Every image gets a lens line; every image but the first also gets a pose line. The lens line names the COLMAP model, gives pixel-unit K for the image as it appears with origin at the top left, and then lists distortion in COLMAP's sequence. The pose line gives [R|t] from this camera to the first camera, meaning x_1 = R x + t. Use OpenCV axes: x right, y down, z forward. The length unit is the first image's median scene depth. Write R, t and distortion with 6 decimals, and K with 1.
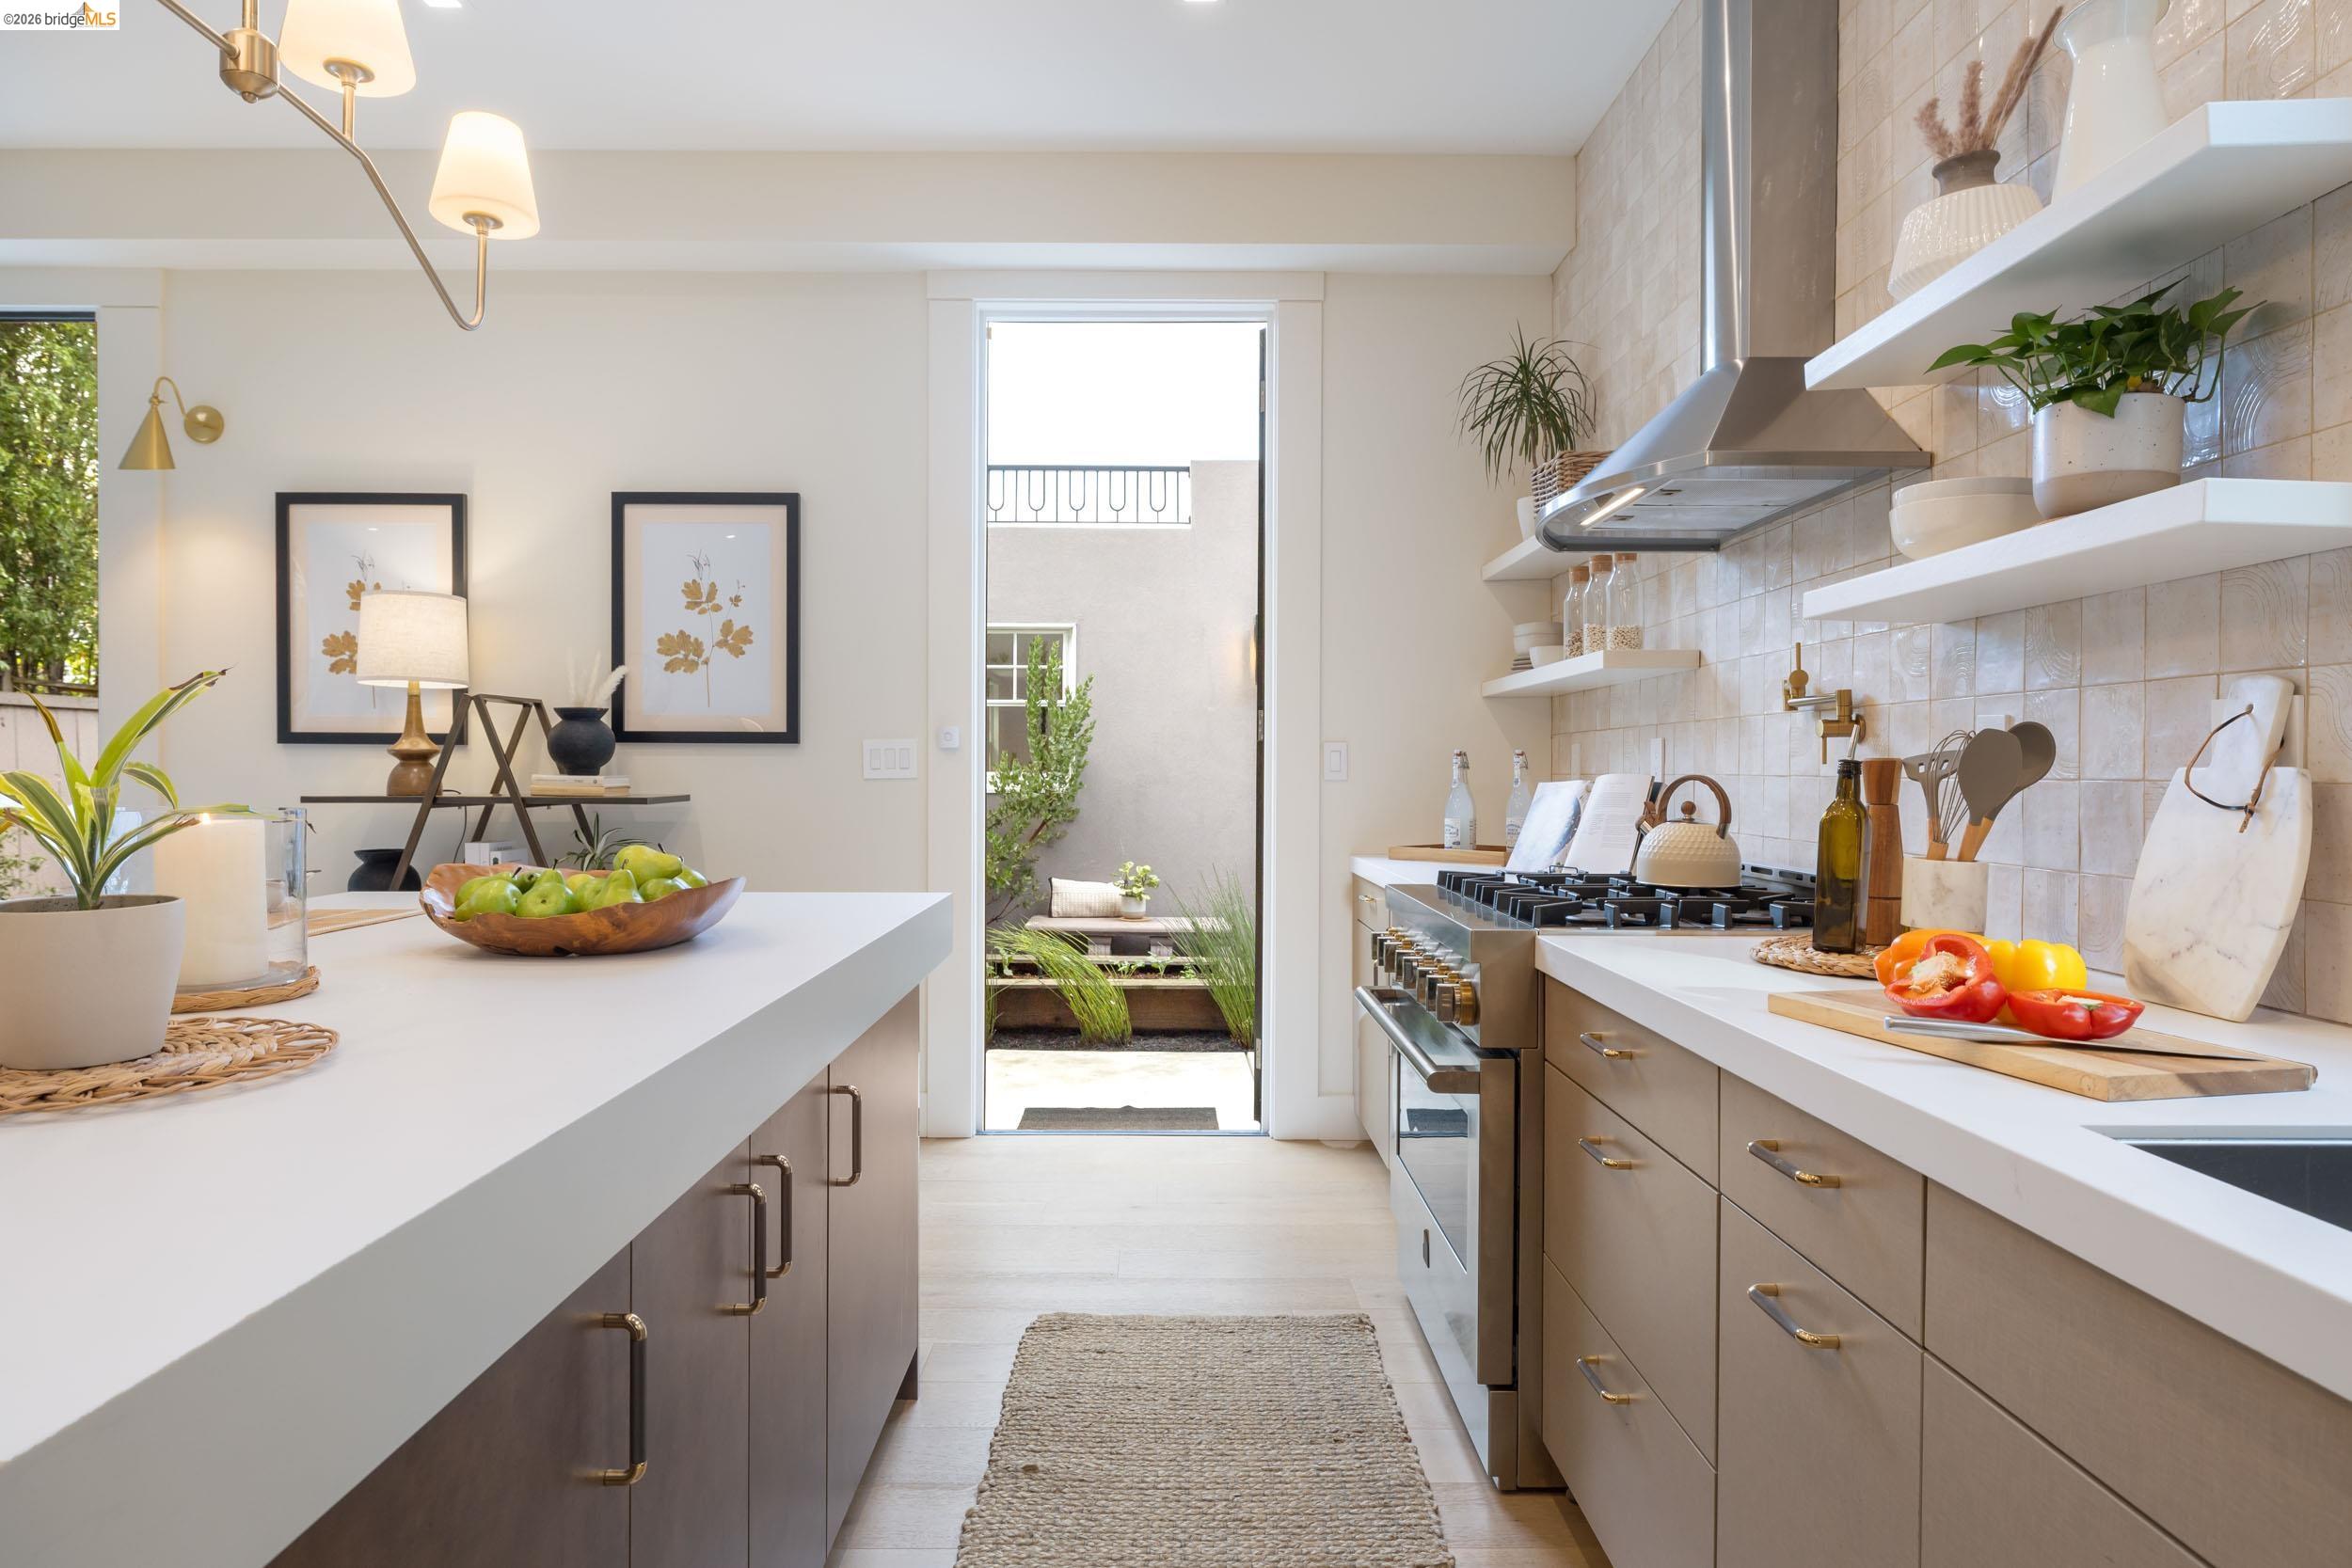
lens RADIAL K [[1397.6, 0, 1191.8], [0, 1397.6, 779.7], [0, 0, 1]] dist [0.005393, -0.000399]
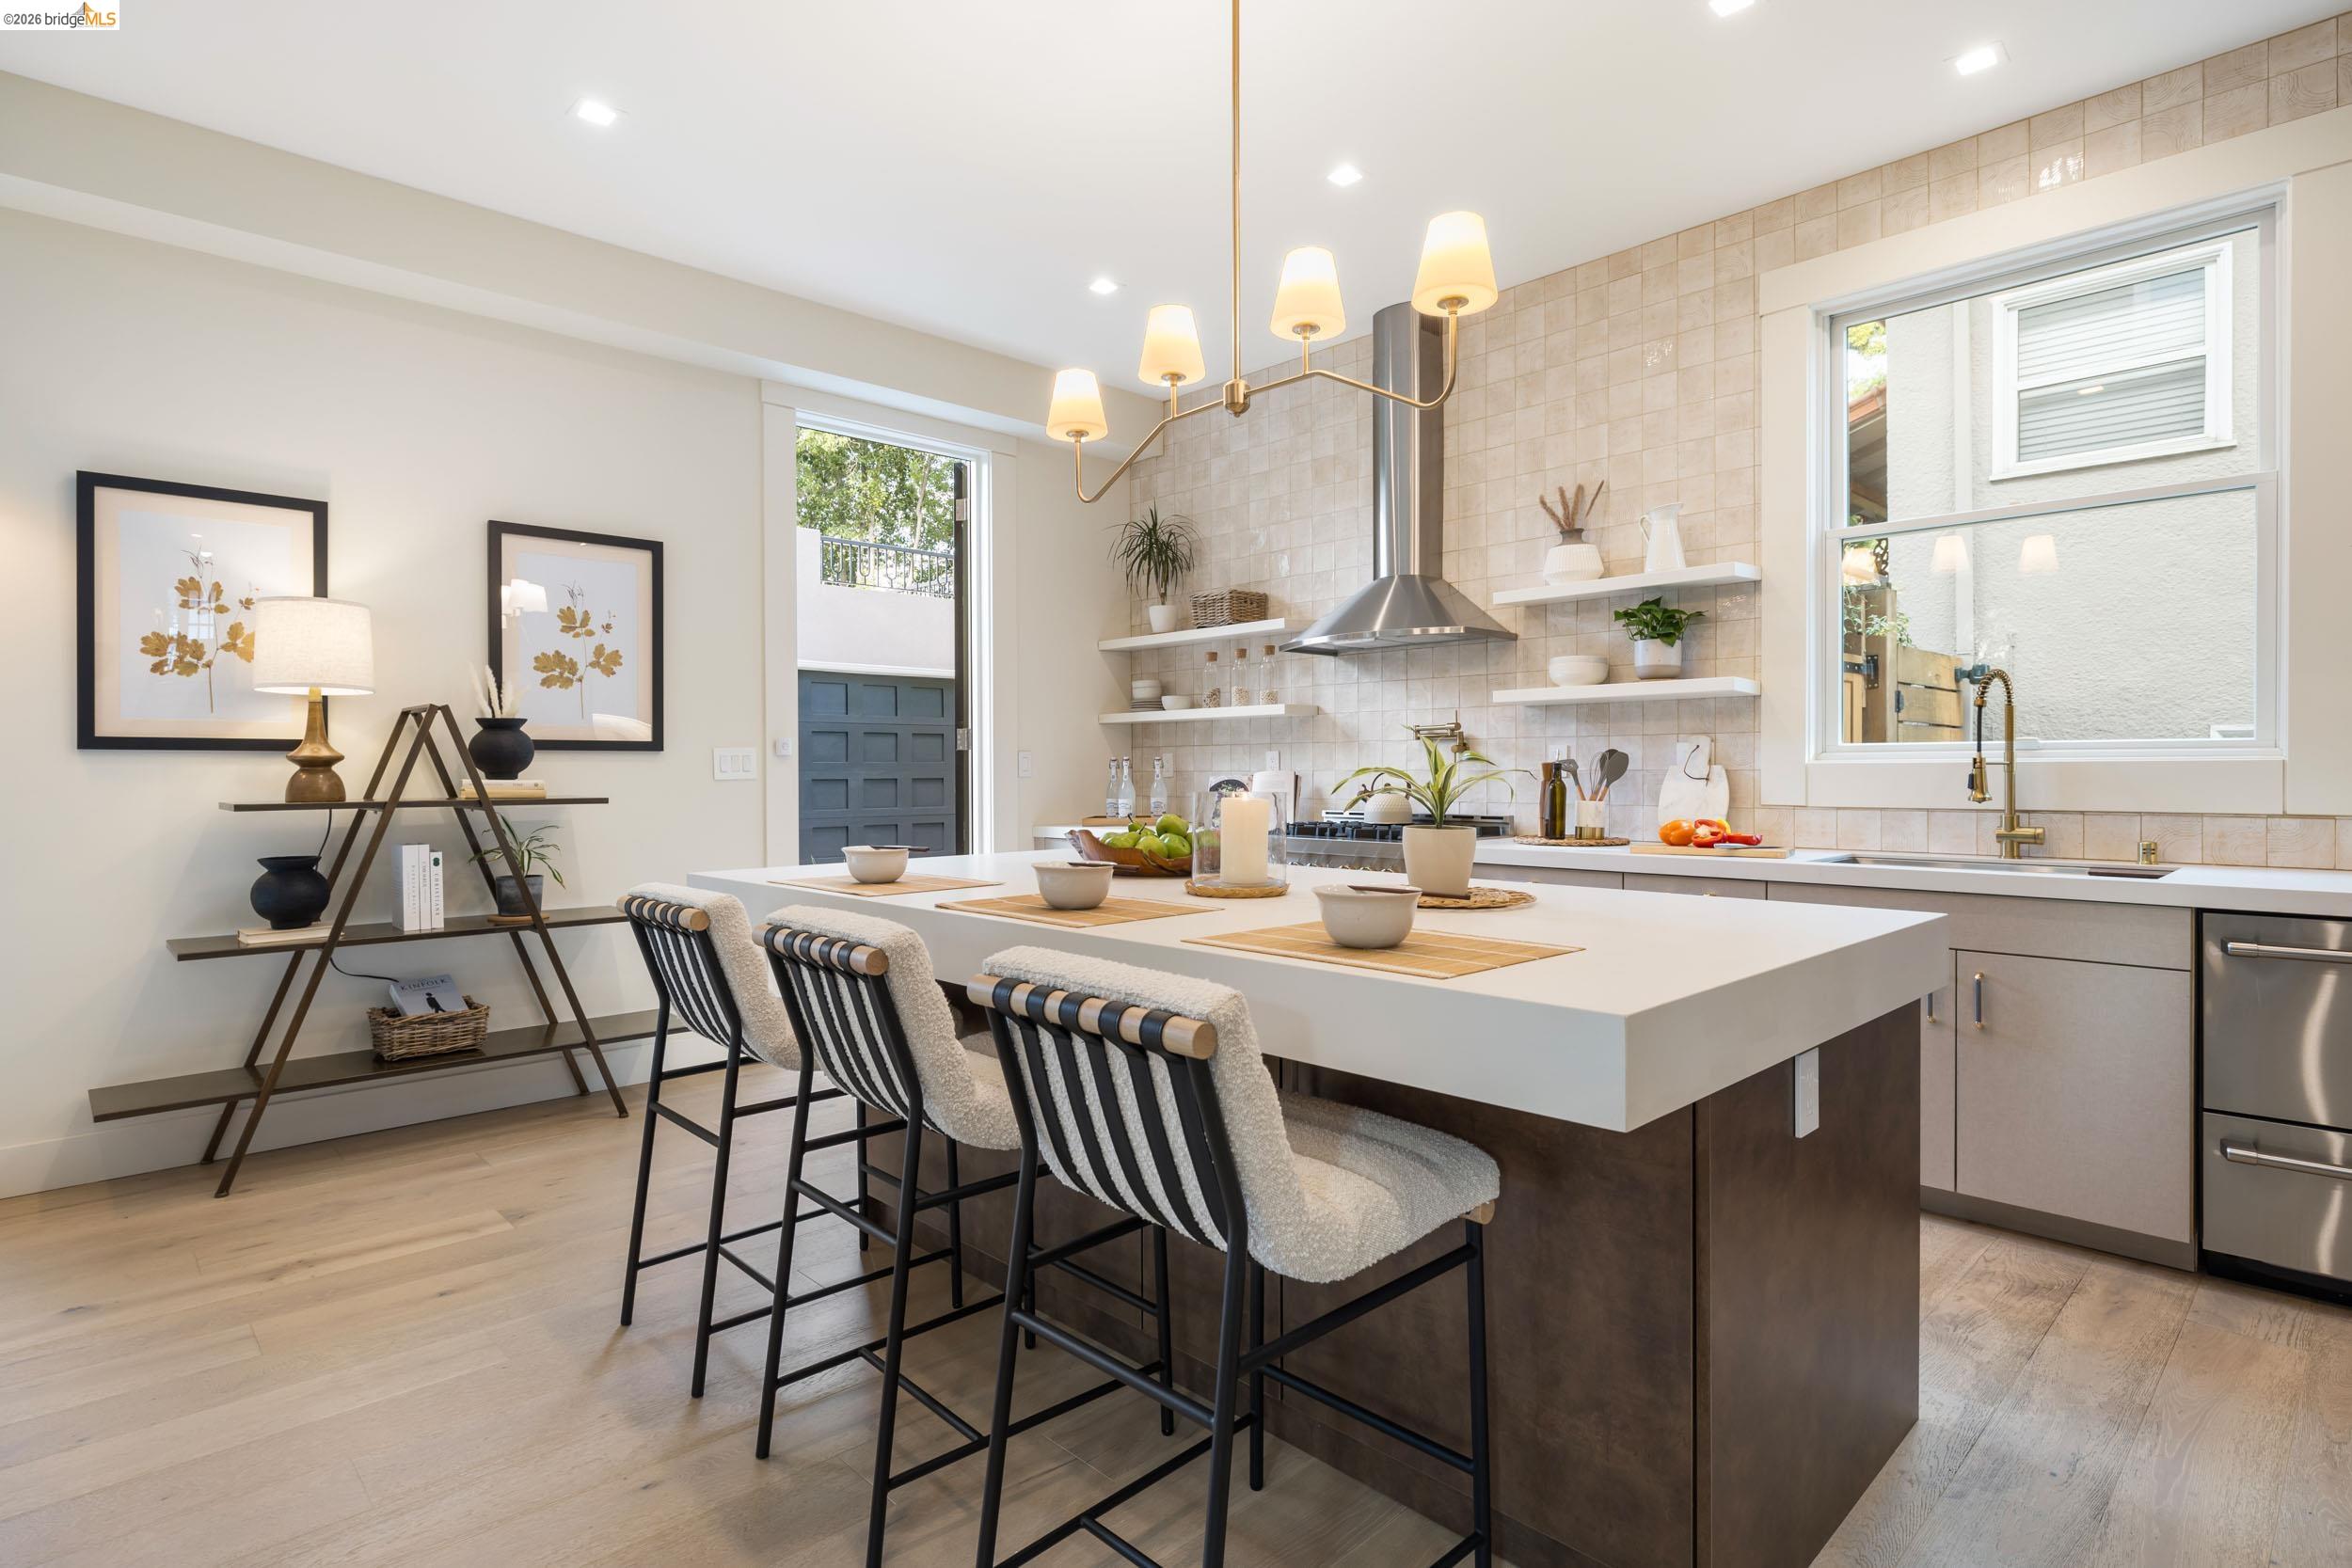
lens RADIAL K [[1189.5, 0, 1170.4], [0, 1189.5, 782.3], [0, 0, 1]] dist [-0.004275, 0.000968]
pose [[0.724271, -0.014114, 0.689371, -0.671786], [0.012628, 0.999894, 0.007204, -0.001087], [-0.689400, 0.003488, 0.724373, -0.037773]]
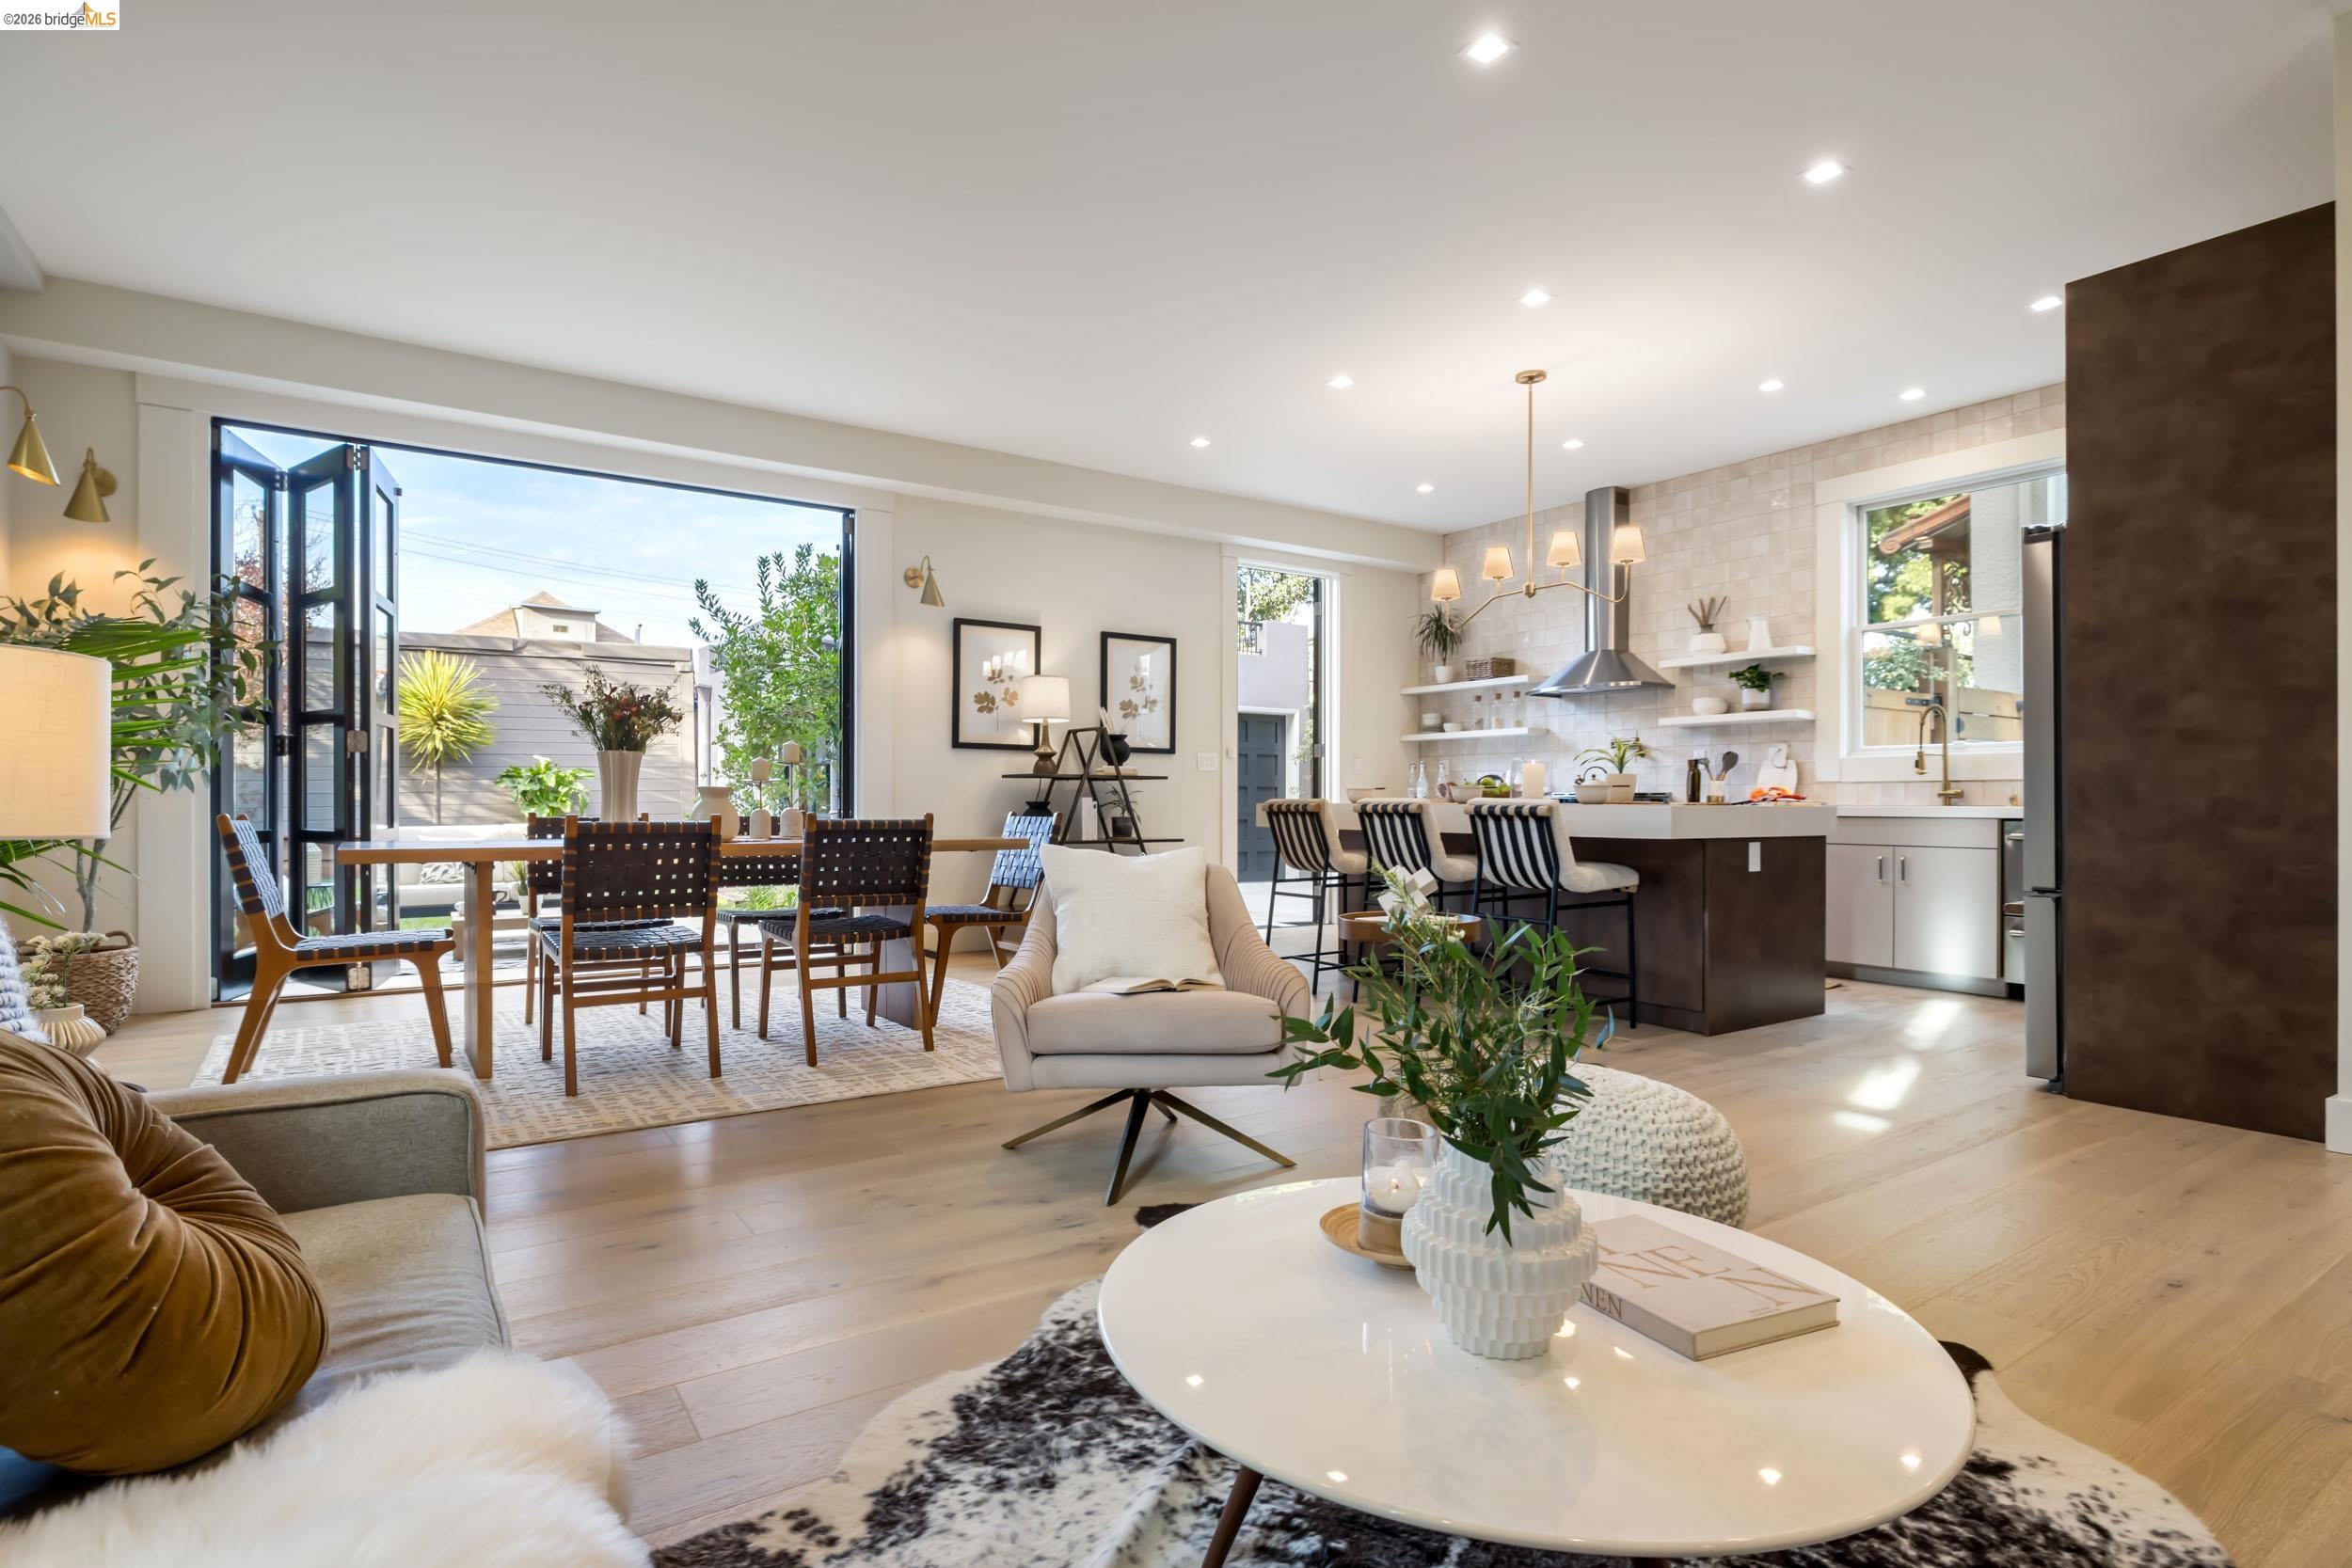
lens RADIAL K [[1189.5, 0, 1162.6], [0, 1189.5, 802.3], [0, 0, 1]] dist [-0.004275, 0.000968]
pose [[0.824343, -0.000757, 0.566090, -1.342580], [0.005427, 0.999964, -0.006565, 0.060816], [-0.566065, 0.008484, 0.824317, -0.506095]]
